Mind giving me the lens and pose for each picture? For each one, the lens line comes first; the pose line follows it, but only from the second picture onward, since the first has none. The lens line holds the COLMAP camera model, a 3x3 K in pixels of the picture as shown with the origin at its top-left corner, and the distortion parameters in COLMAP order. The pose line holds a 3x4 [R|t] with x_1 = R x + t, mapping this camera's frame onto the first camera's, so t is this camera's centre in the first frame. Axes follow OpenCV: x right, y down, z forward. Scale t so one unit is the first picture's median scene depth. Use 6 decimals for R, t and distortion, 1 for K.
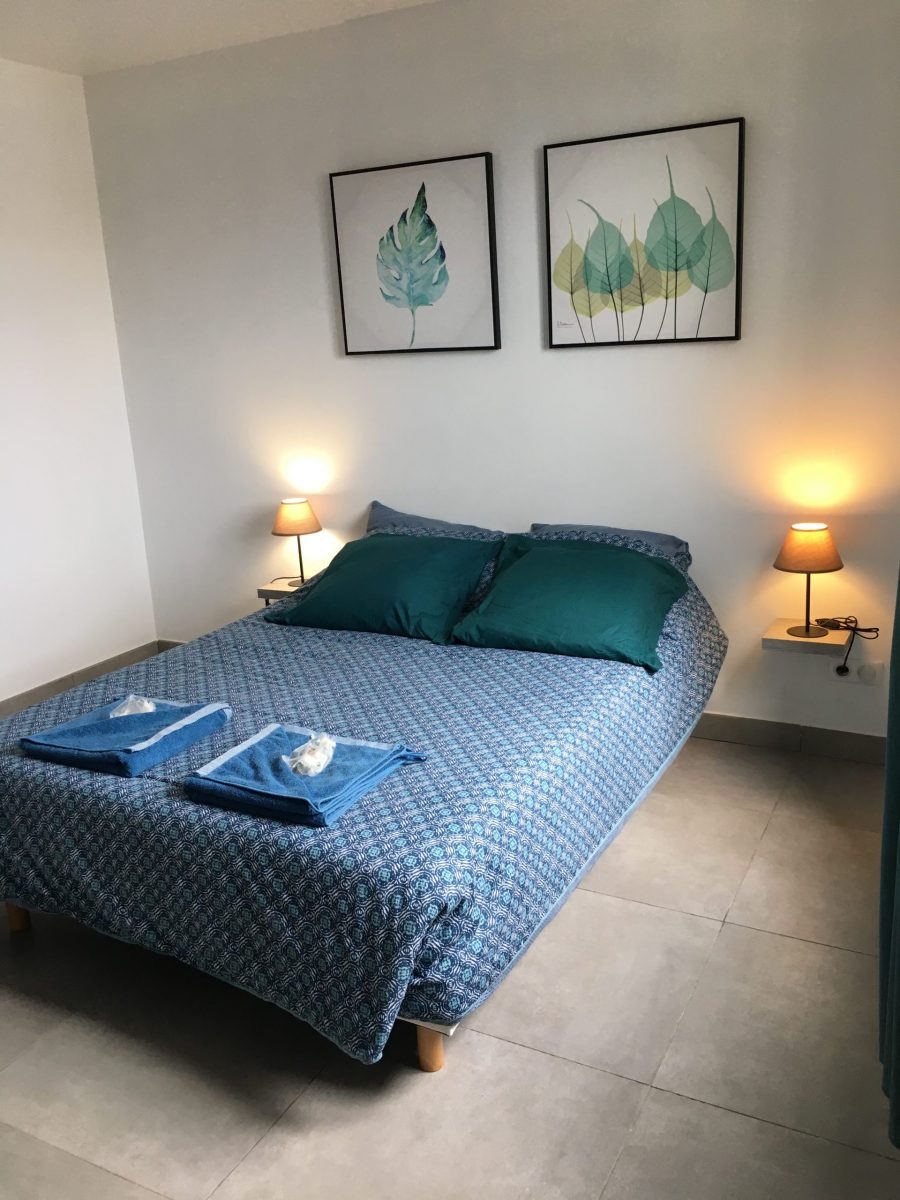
lens RADIAL K [[1022.7, 0, 450.0], [0, 1022.7, 600.0], [0, 0, 1]] dist [0.075210, -0.101643]
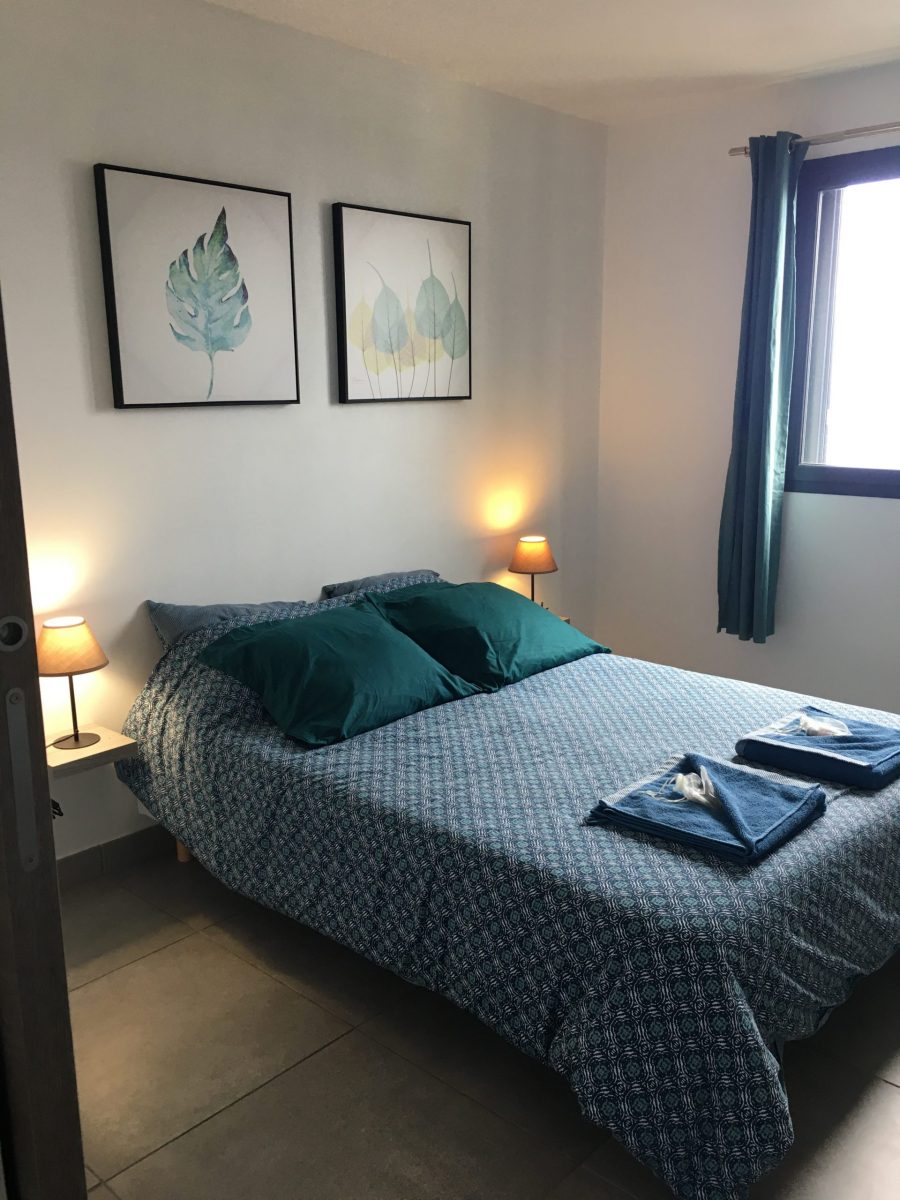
lens RADIAL K [[1022.7, 0, 450.0], [0, 1022.7, 600.0], [0, 0, 1]] dist [0.075210, -0.101643]
pose [[0.253305, -0.159544, 0.954140, -0.829004], [0.245088, 0.964712, 0.096246, -0.128989], [-0.935825, 0.209469, 0.283469, 0.647548]]
